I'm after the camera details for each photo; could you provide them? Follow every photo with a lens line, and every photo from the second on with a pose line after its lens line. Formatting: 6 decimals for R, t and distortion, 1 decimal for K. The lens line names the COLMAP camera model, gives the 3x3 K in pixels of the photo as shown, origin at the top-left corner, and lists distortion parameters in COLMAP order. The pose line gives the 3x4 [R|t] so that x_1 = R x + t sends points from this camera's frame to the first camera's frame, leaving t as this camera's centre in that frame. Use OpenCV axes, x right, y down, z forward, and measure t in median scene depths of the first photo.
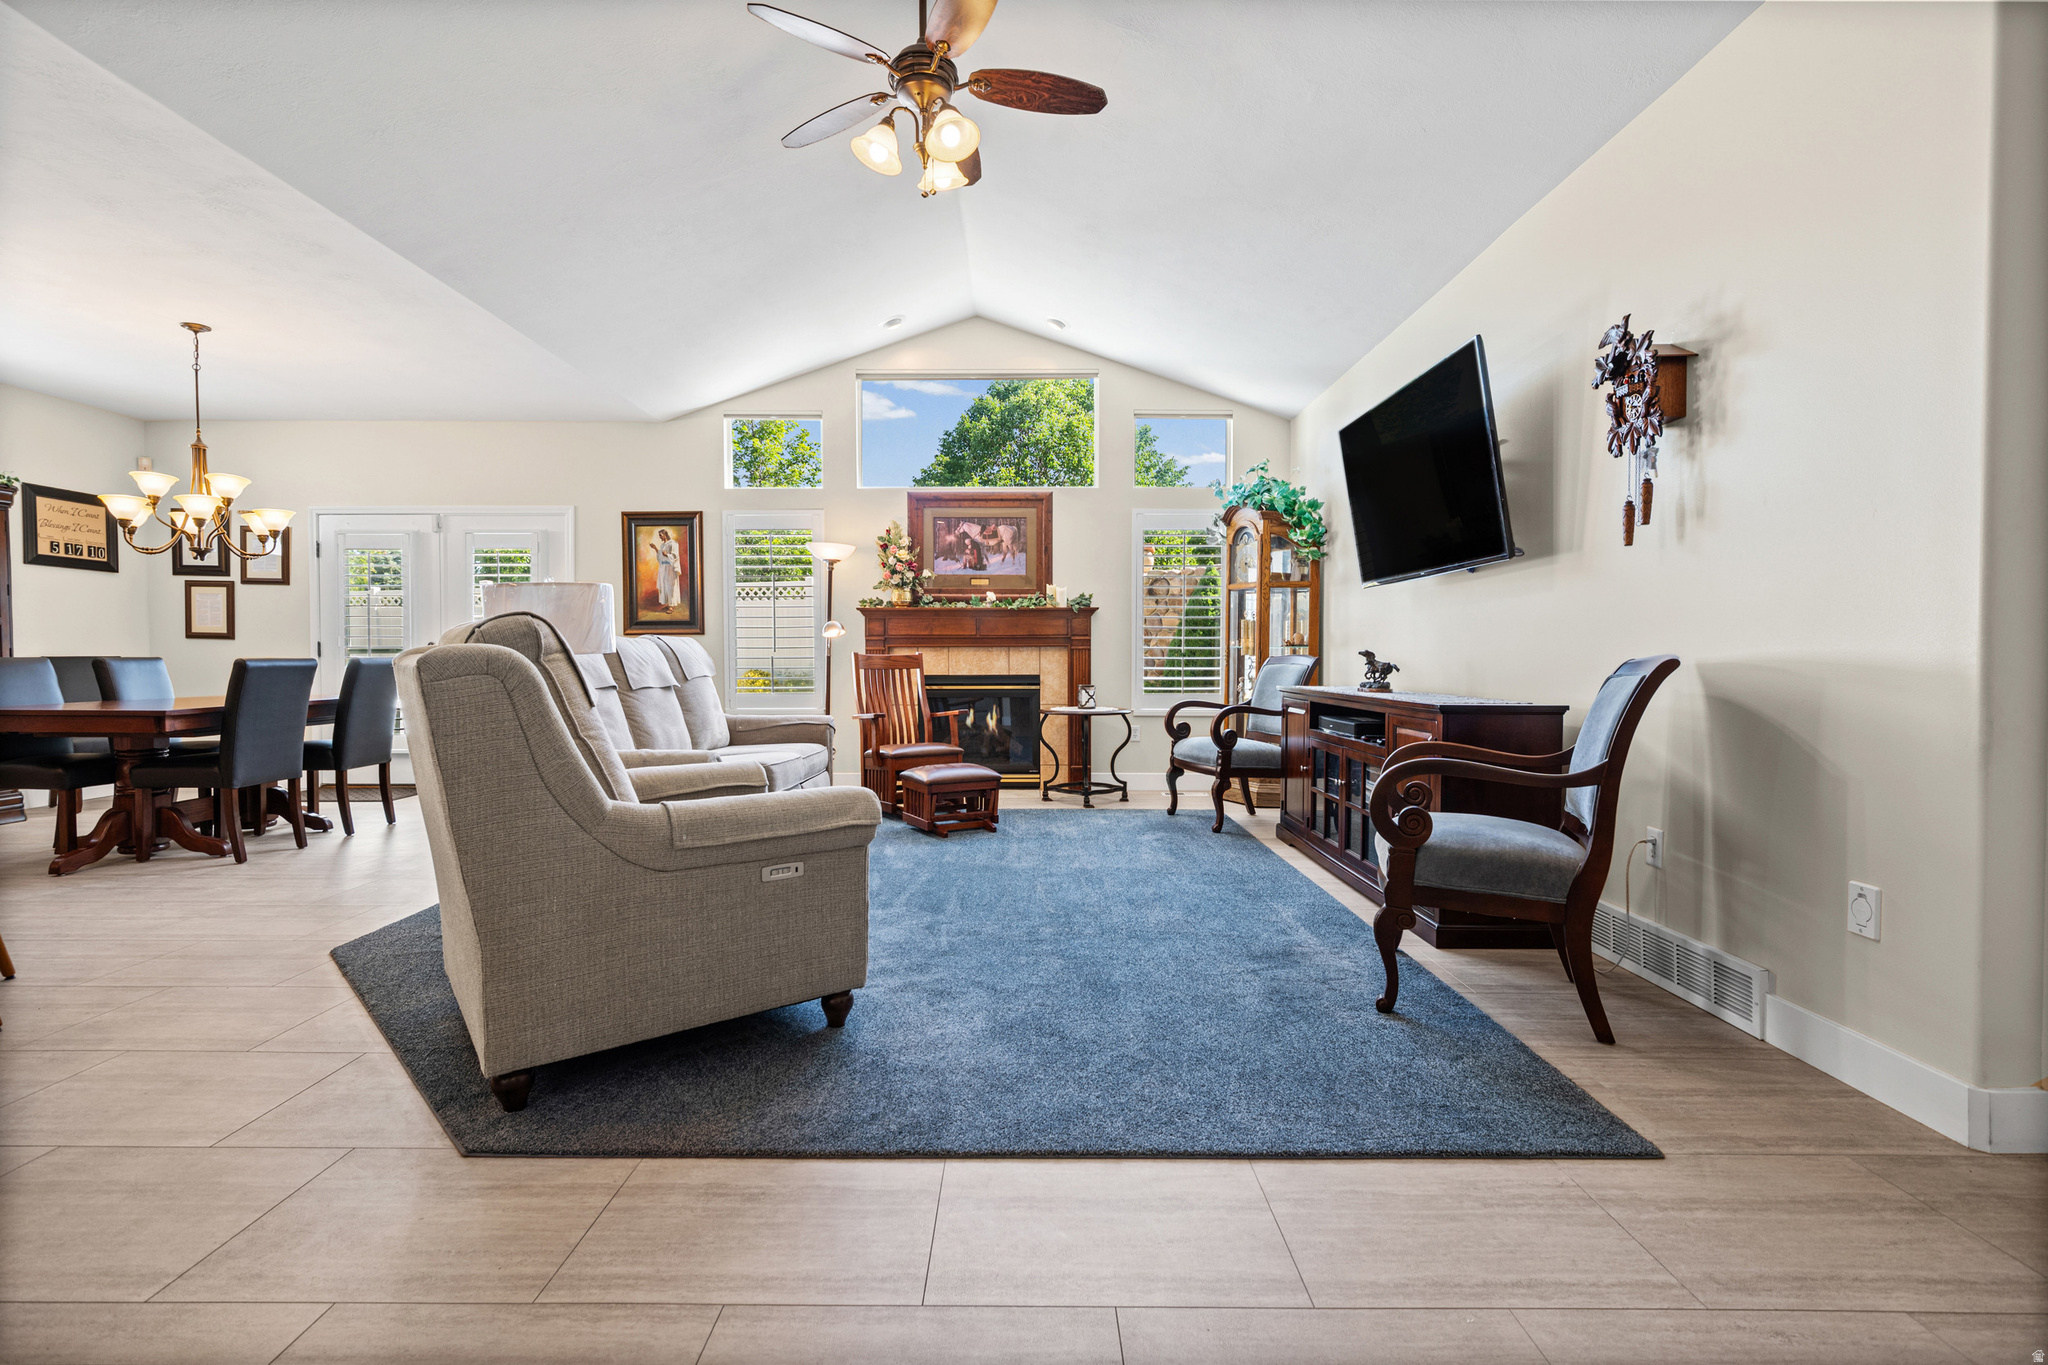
lens RADIAL K [[935.2, 0, 1017.9], [0, 935.2, 678.7], [0, 0, 1]] dist [0.004838, -0.003175]
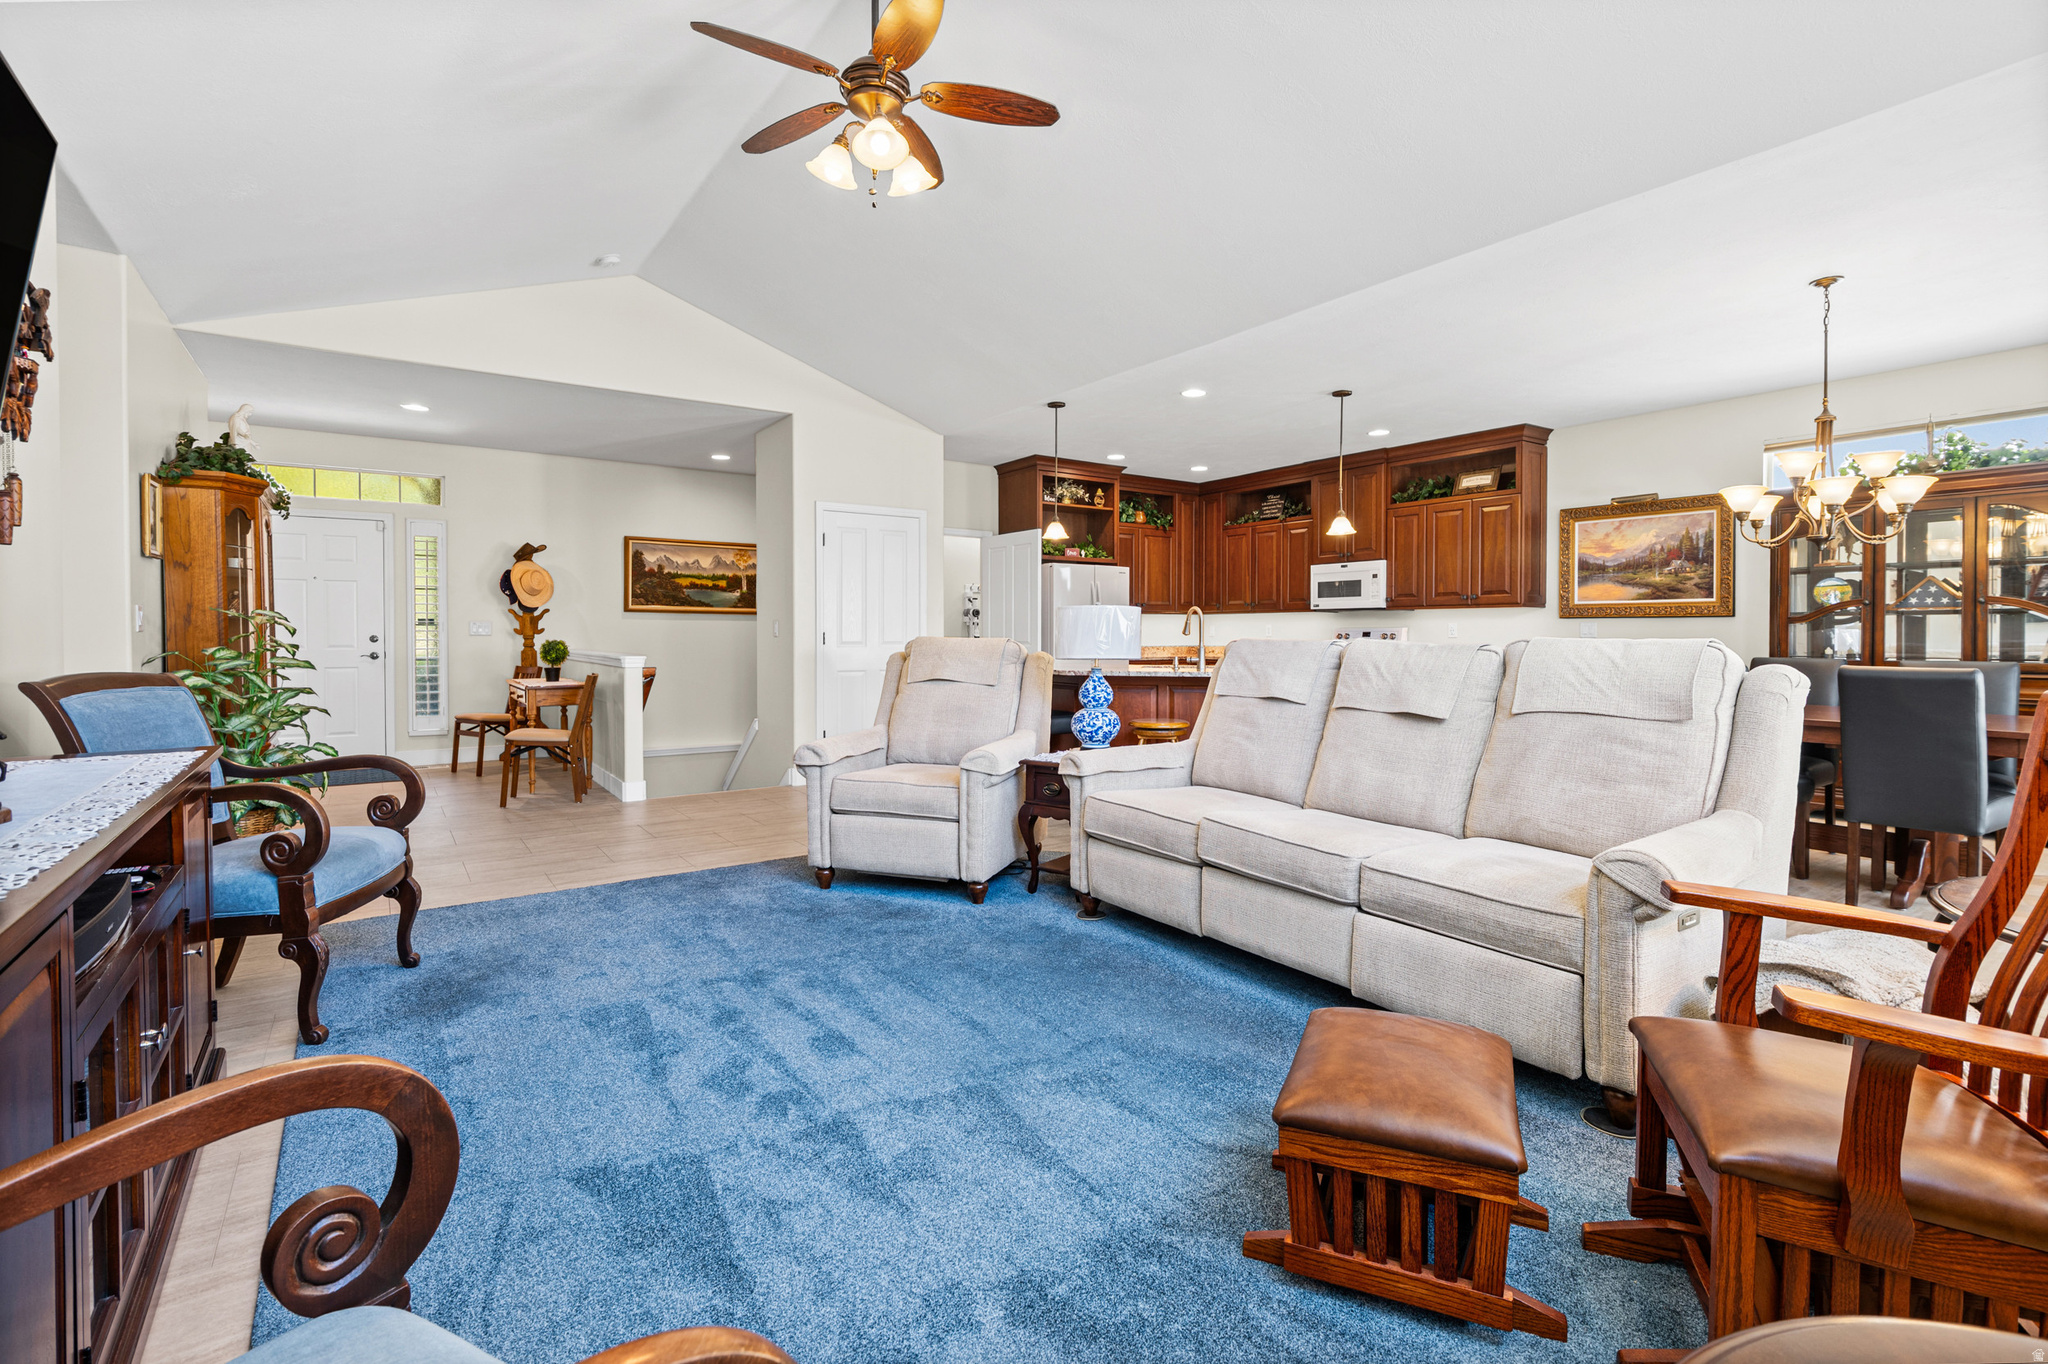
lens RADIAL K [[935.2, 0, 1023.1], [0, 935.2, 643.0], [0, 0, 1]] dist [0.004838, -0.003175]
pose [[-0.817847, 0.004587, -0.575417, 0.192092], [-0.014627, 0.999479, 0.028756, -0.046001], [0.575249, 0.031934, -0.817355, 1.079452]]
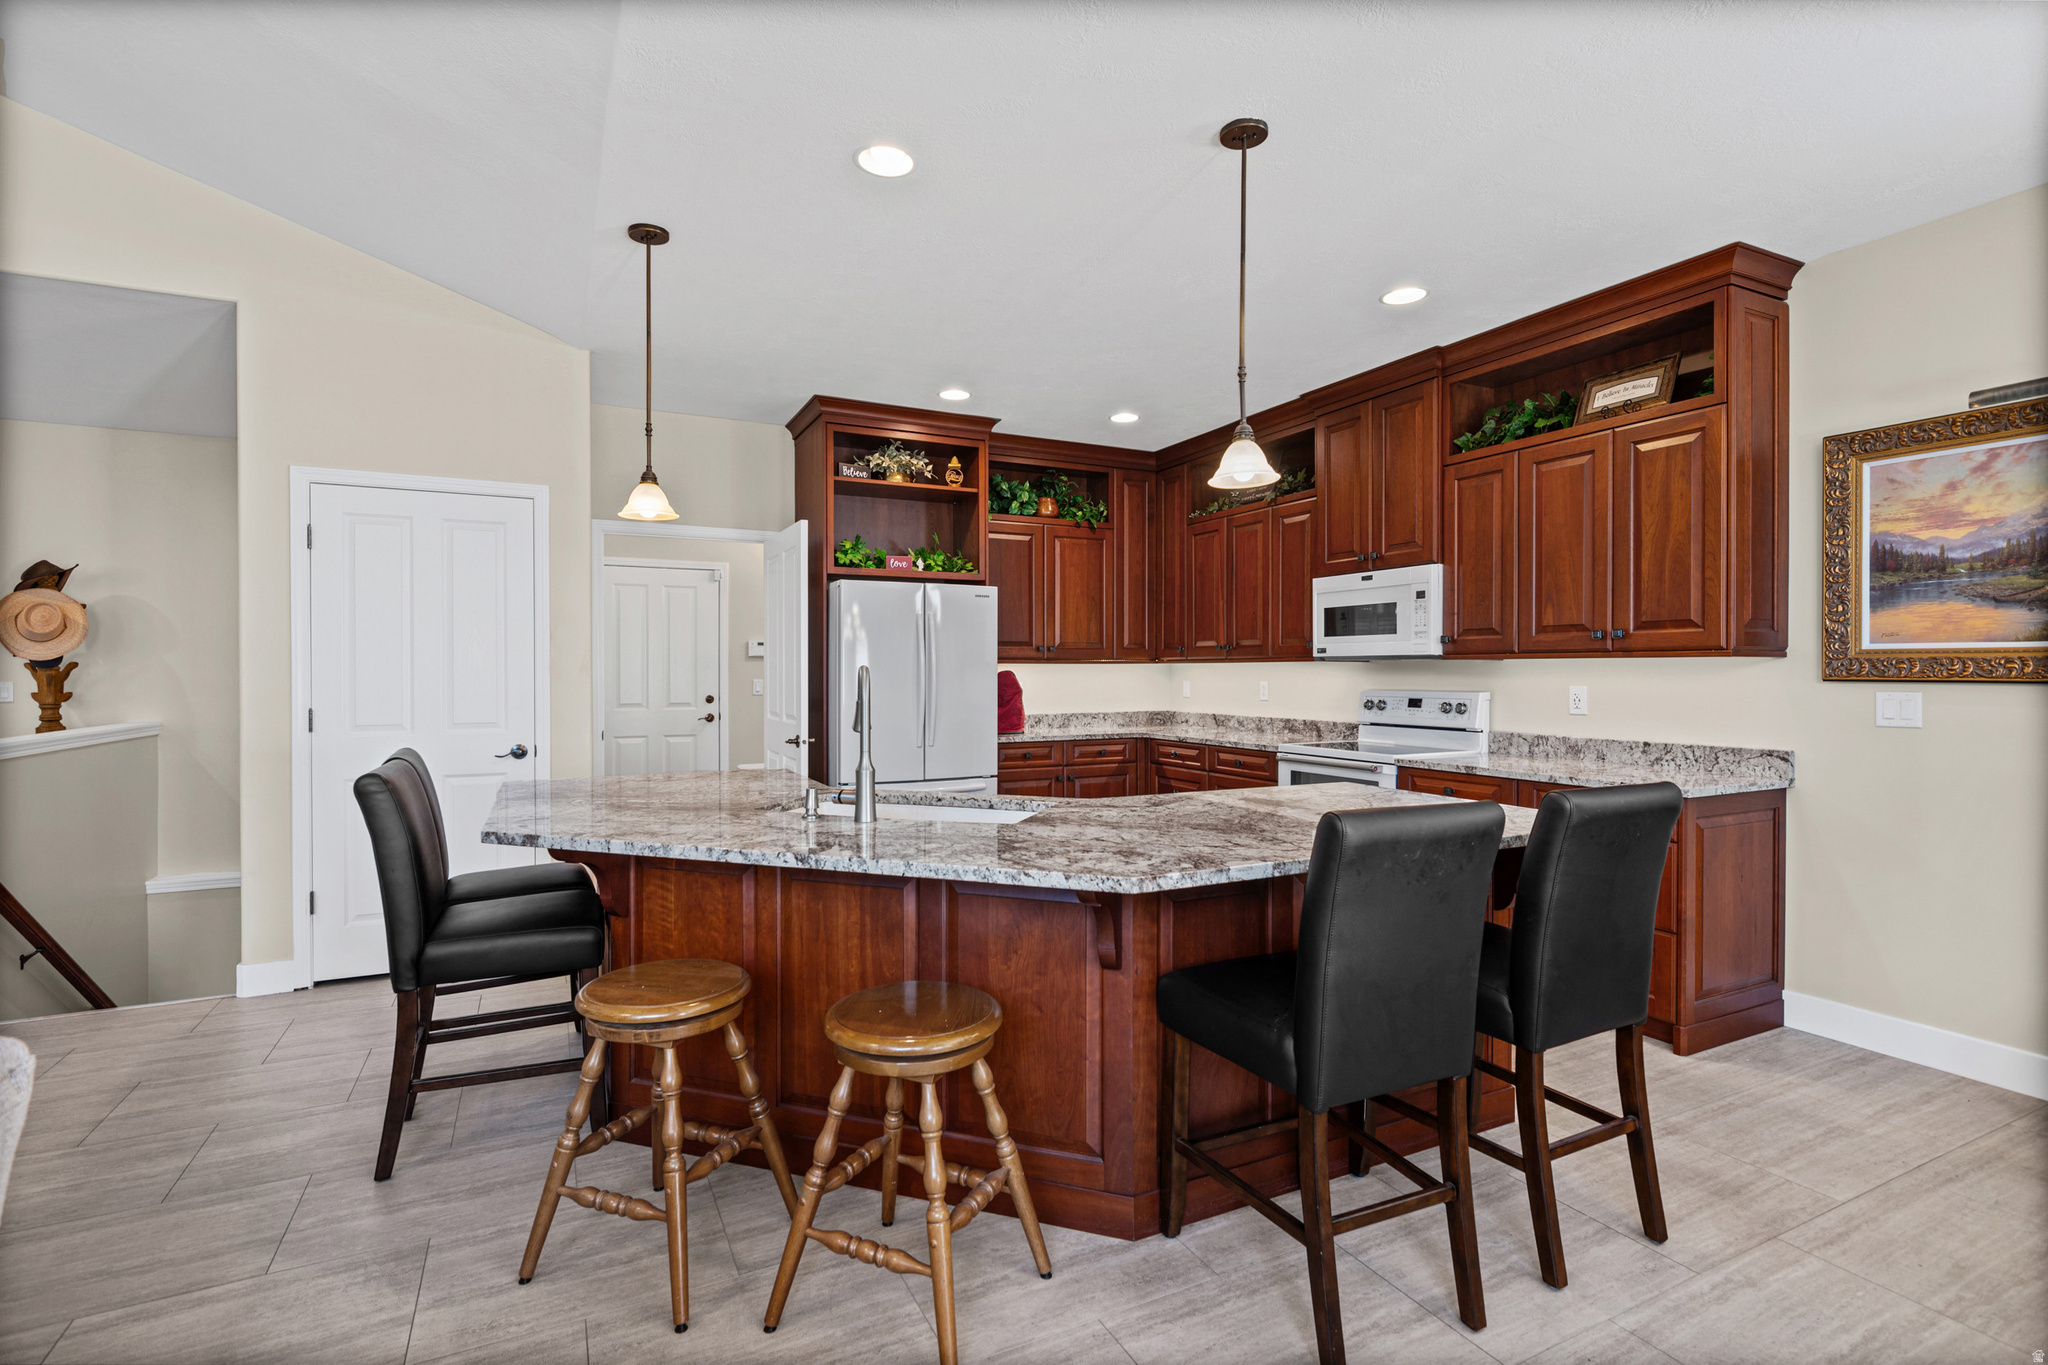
lens RADIAL K [[964.2, 0, 1008.1], [0, 964.2, 672.7], [0, 0, 1]] dist [-0.002362, -0.000007]
pose [[-0.892094, 0.001038, -0.451849, -0.419611], [-0.010191, 0.999697, 0.022418, -0.066319], [0.451736, 0.024604, -0.891812, 0.761013]]
